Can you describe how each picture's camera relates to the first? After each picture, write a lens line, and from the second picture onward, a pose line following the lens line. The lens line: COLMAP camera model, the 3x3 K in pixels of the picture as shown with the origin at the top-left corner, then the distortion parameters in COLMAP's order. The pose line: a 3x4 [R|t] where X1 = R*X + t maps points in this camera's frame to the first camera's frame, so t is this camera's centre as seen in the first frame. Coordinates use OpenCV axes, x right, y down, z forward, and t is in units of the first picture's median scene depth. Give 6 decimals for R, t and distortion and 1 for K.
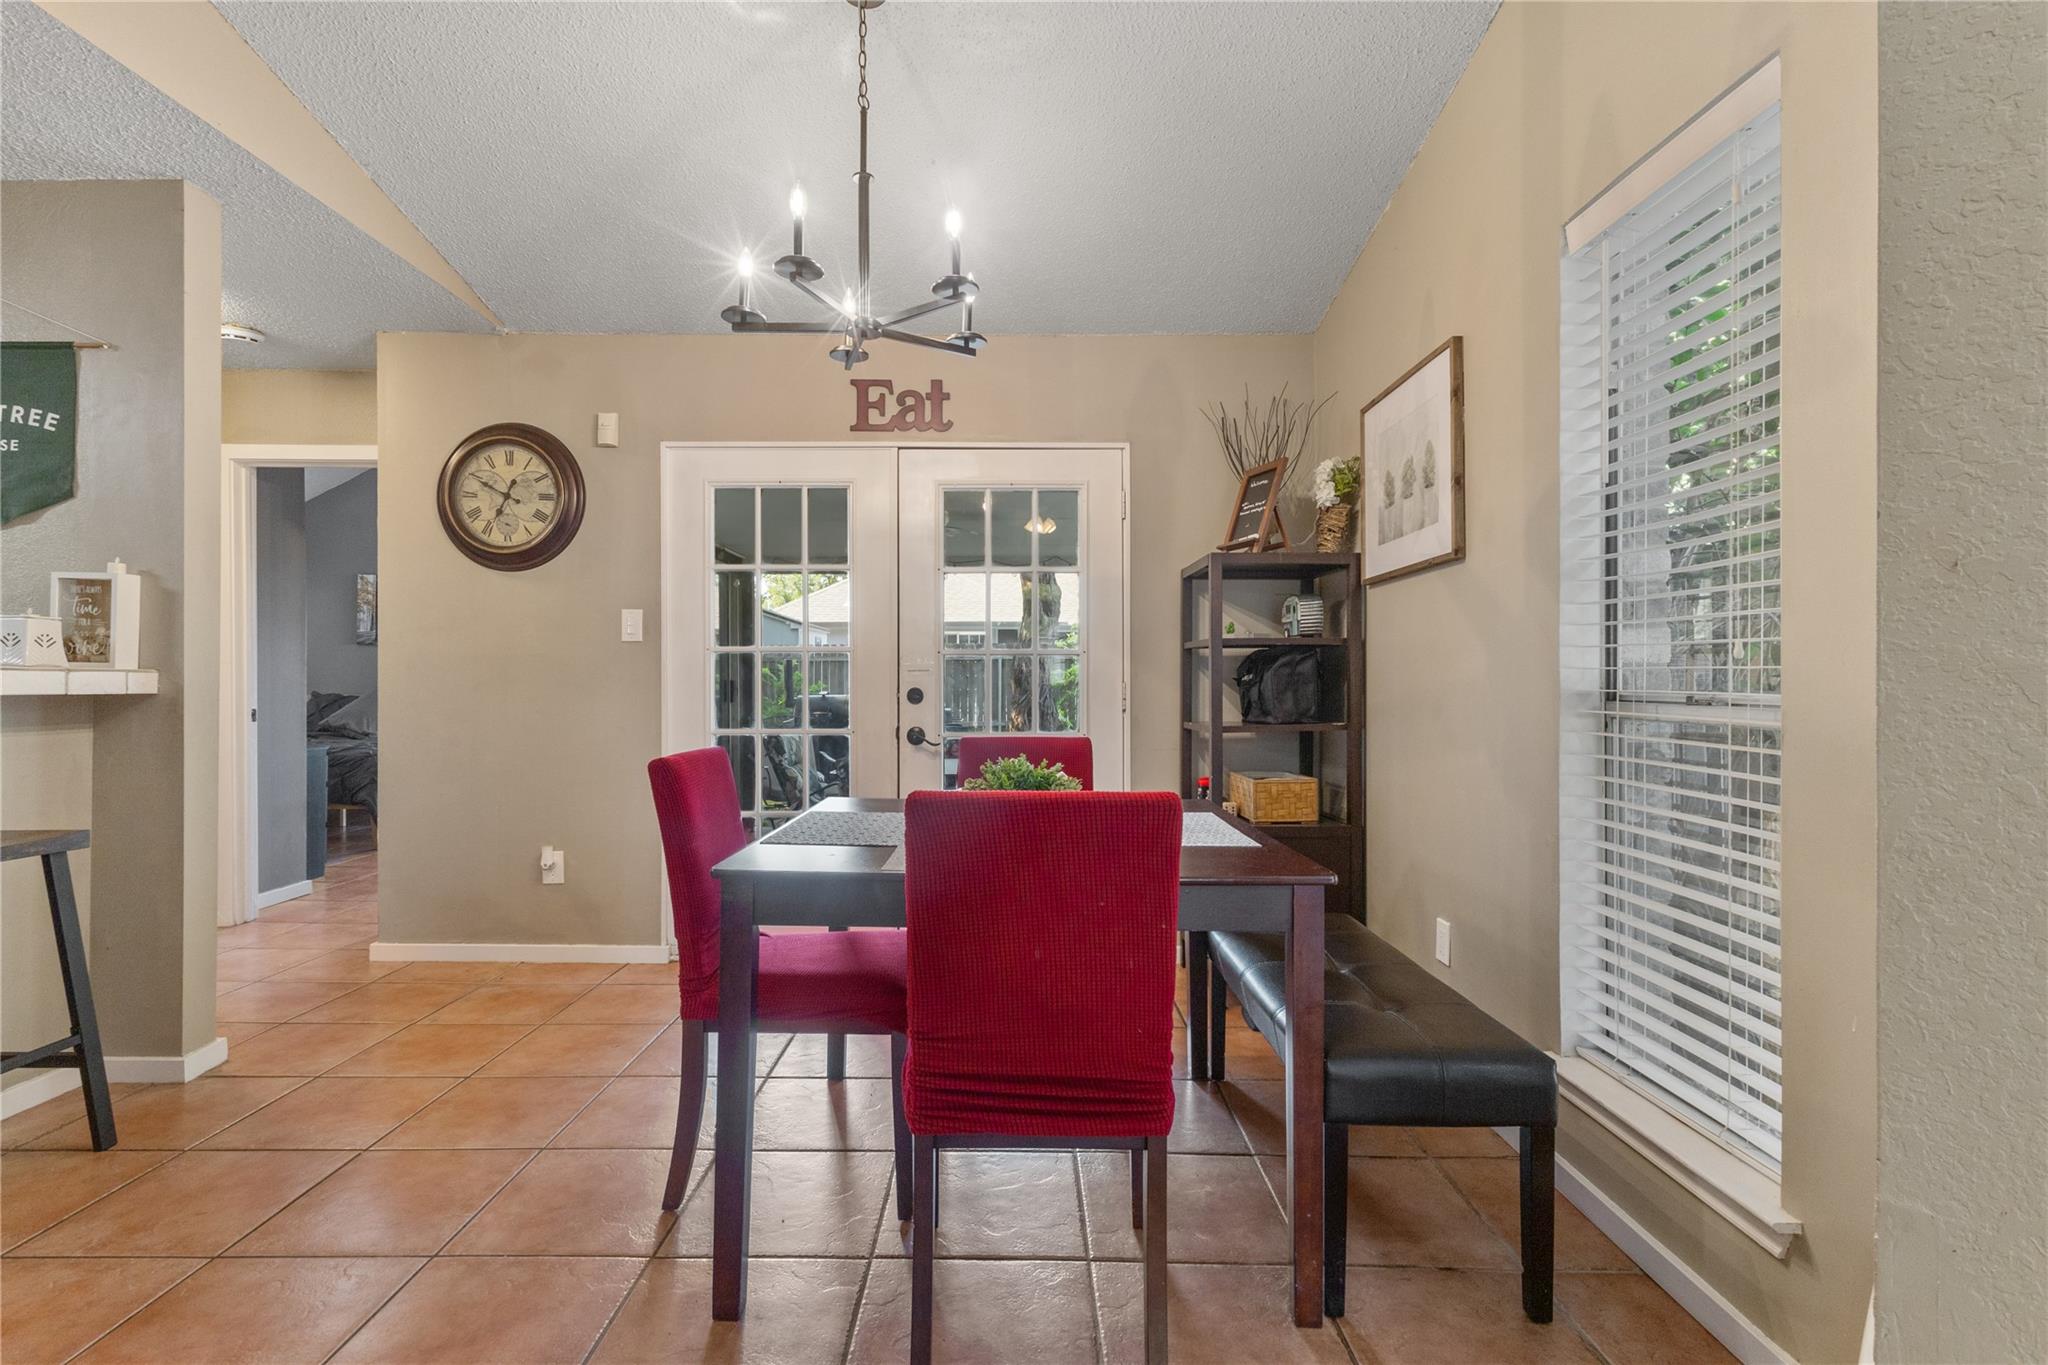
lens RADIAL K [[943.1, 0, 1024.0], [0, 943.1, 682.5], [0, 0, 1]] dist [0.001132, 0.000547]
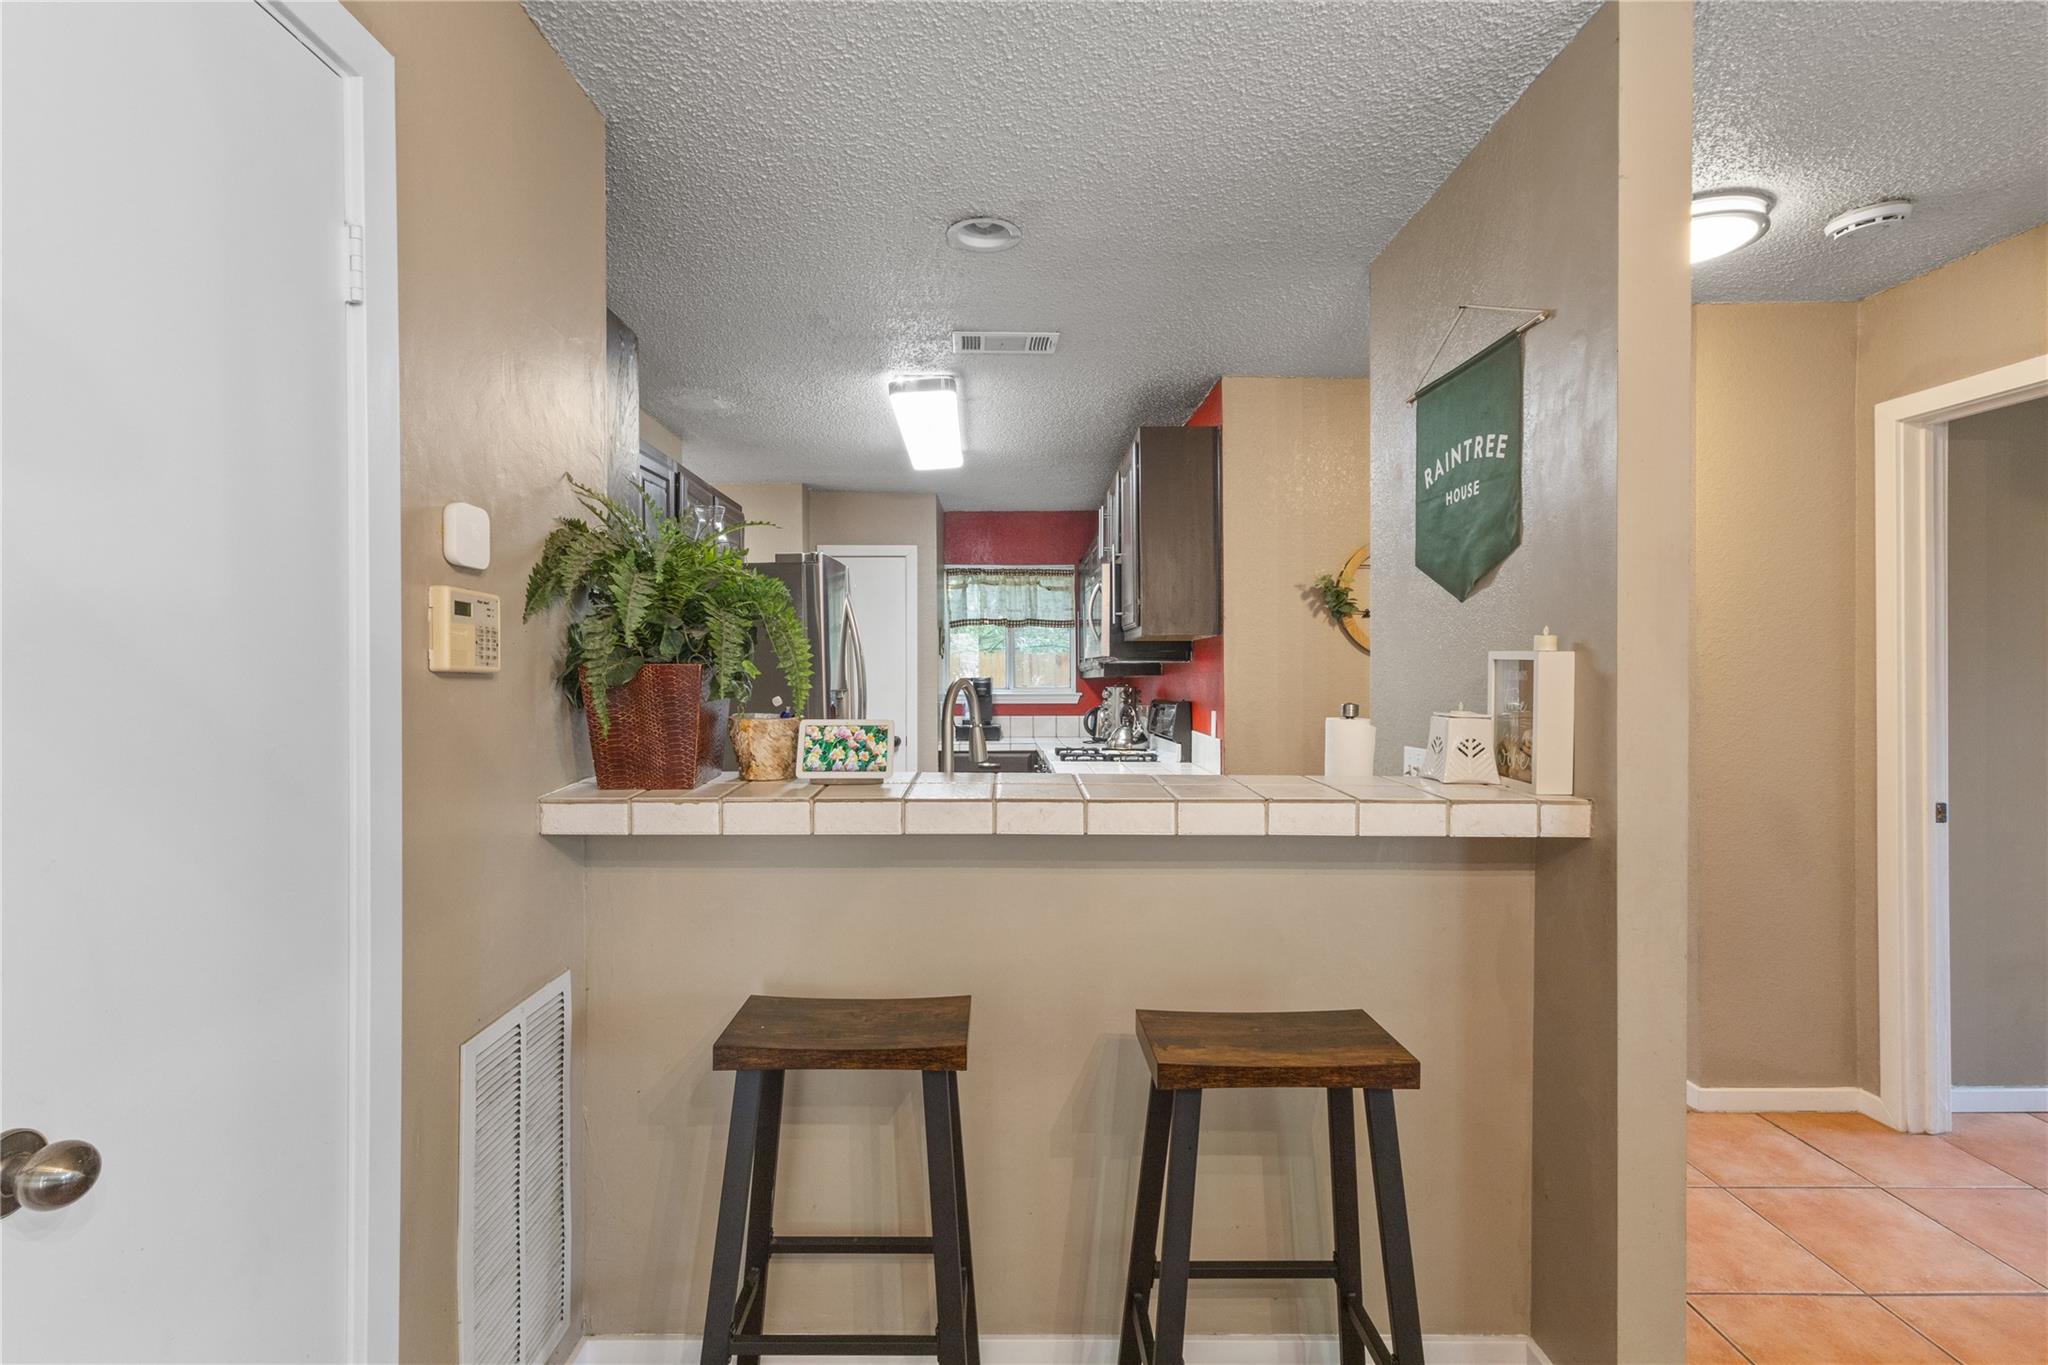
lens RADIAL K [[954.0, 0, 1013.4], [0, 954.0, 673.2], [0, 0, 1]] dist [0.004090, 0.000324]
pose [[-0.000752, 0.005655, -0.999984, -0.195980], [-0.002752, 0.999980, 0.005657, -0.071134], [0.999996, 0.002756, -0.000736, 0.433283]]
